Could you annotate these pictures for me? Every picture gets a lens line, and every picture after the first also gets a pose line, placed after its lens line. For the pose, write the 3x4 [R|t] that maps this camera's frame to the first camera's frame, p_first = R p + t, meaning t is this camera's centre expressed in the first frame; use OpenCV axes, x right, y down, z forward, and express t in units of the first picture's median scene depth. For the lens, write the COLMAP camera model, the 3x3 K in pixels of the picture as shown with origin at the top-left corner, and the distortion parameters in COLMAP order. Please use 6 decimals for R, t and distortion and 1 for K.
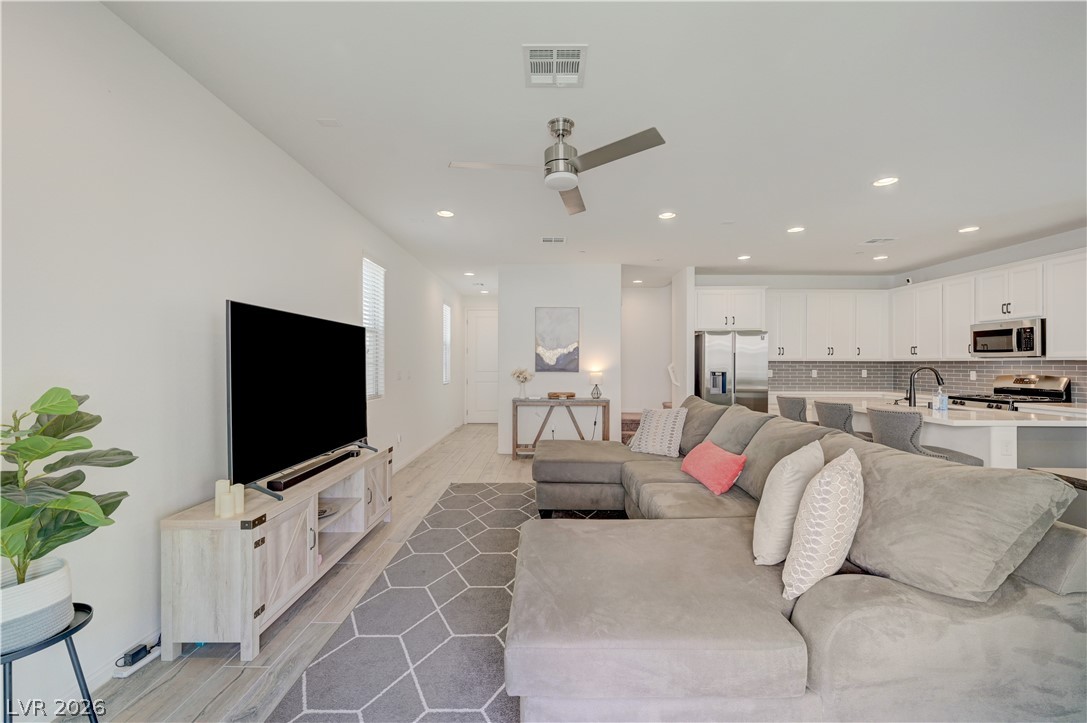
lens RADIAL K [[451.0, 0, 543.5], [0, 451.0, 361.5], [0, 0, 1]] dist [0.000930, 0.000031]
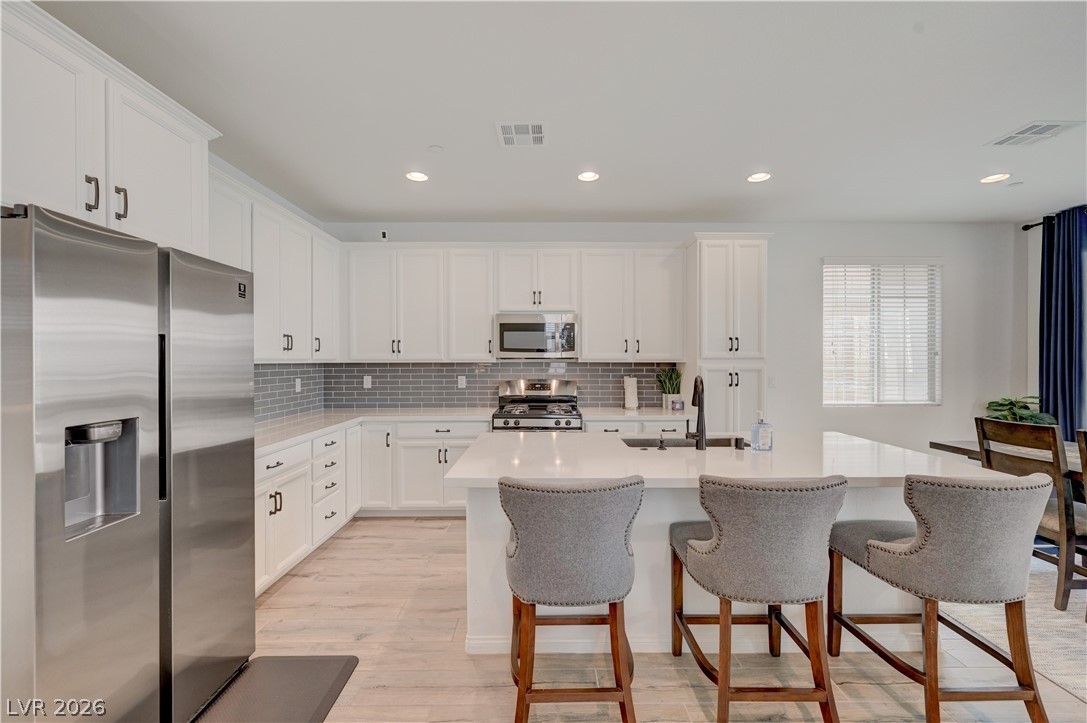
lens RADIAL K [[455.9, 0, 544.9], [0, 455.9, 361.6], [0, 0, 1]] dist [-0.001034, -0.000301]
pose [[-0.010981, -0.005977, 0.999922, 0.177811], [-0.002524, 0.999979, 0.005950, -0.007213], [-0.999937, -0.002459, -0.010996, 0.812826]]
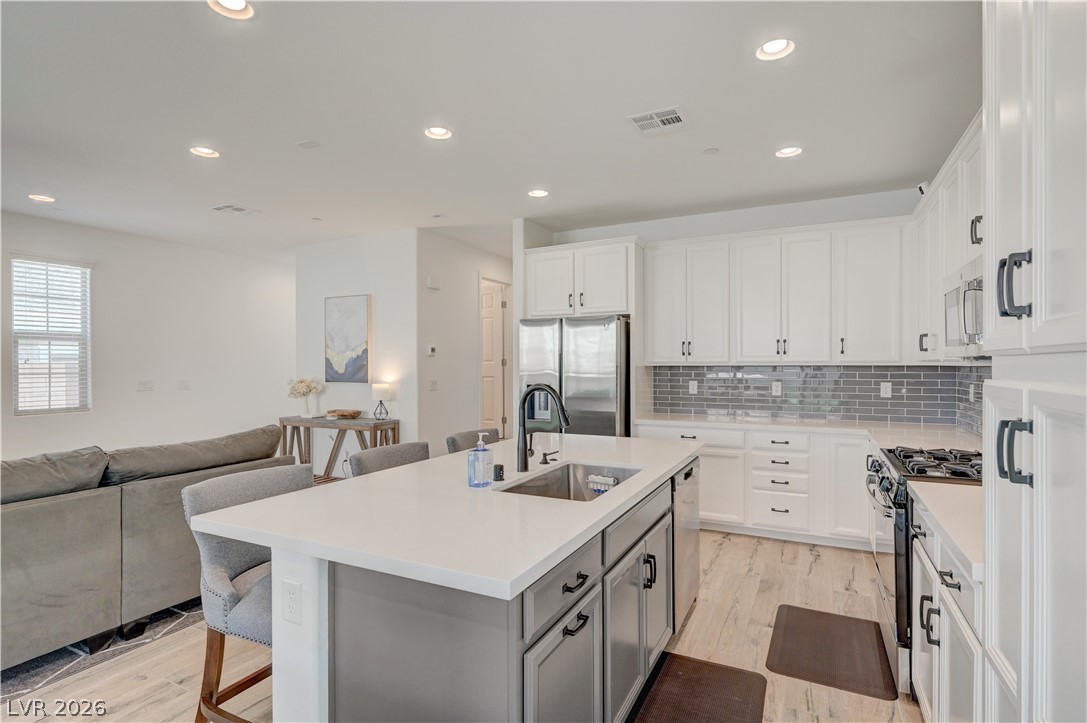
lens RADIAL K [[543.8, 0, 544.6], [0, 543.8, 365.6], [0, 0, 1]] dist [0.001390, -0.000037]
pose [[0.895669, -0.004868, -0.444695, 0.737476], [0.008308, 0.999949, 0.005786, -0.007659], [0.444644, -0.008877, 0.895663, 0.346562]]
